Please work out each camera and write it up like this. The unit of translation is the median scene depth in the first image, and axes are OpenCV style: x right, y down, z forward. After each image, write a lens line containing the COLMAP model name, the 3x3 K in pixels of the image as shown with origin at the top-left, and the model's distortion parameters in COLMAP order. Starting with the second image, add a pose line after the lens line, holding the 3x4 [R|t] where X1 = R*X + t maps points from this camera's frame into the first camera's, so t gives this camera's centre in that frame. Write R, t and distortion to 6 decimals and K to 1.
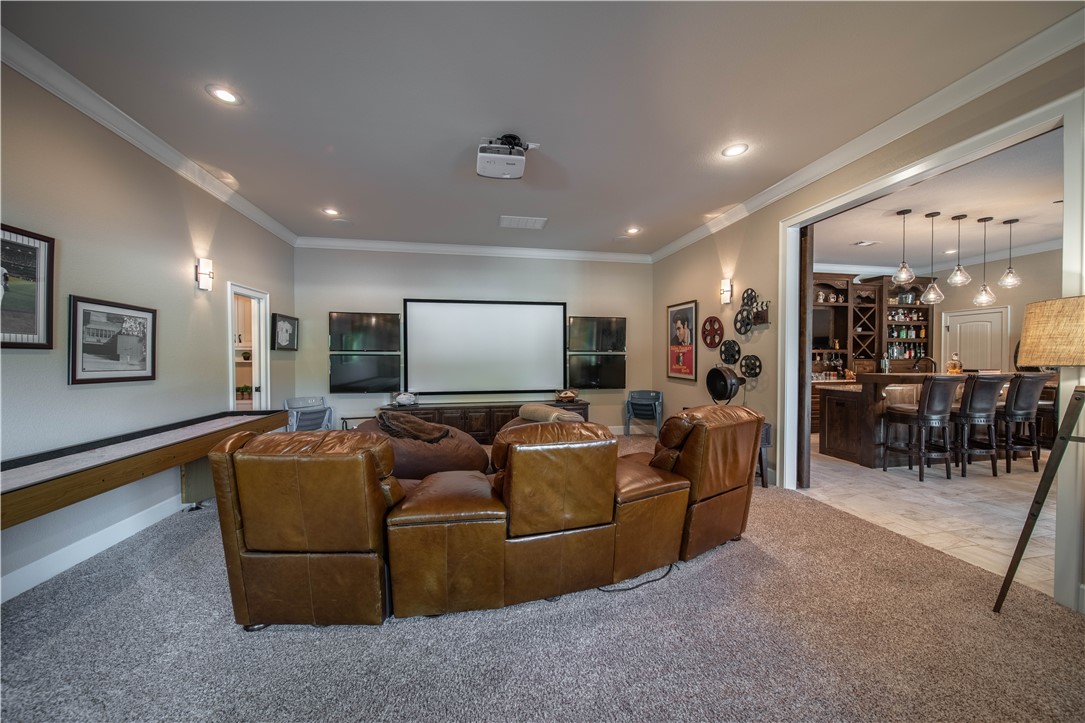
lens RADIAL K [[387.3, 0, 540.1], [0, 387.3, 363.8], [0, 0, 1]] dist [-0.003446, -0.000261]
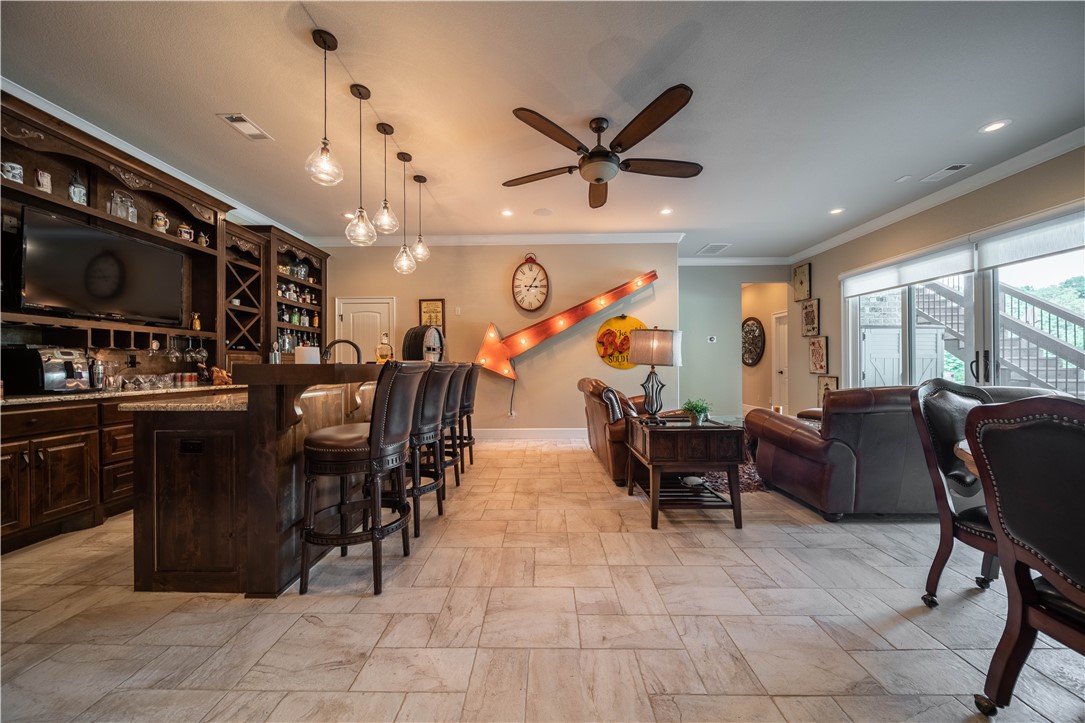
lens RADIAL K [[387.3, 0, 540.1], [0, 387.3, 363.8], [0, 0, 1]] dist [-0.003446, -0.000261]
pose [[0.209094, 0.005195, 0.977882, 0.342014], [0.018953, 0.999777, -0.009364, 0.023433], [-0.977712, 0.020492, 0.208949, 0.419766]]
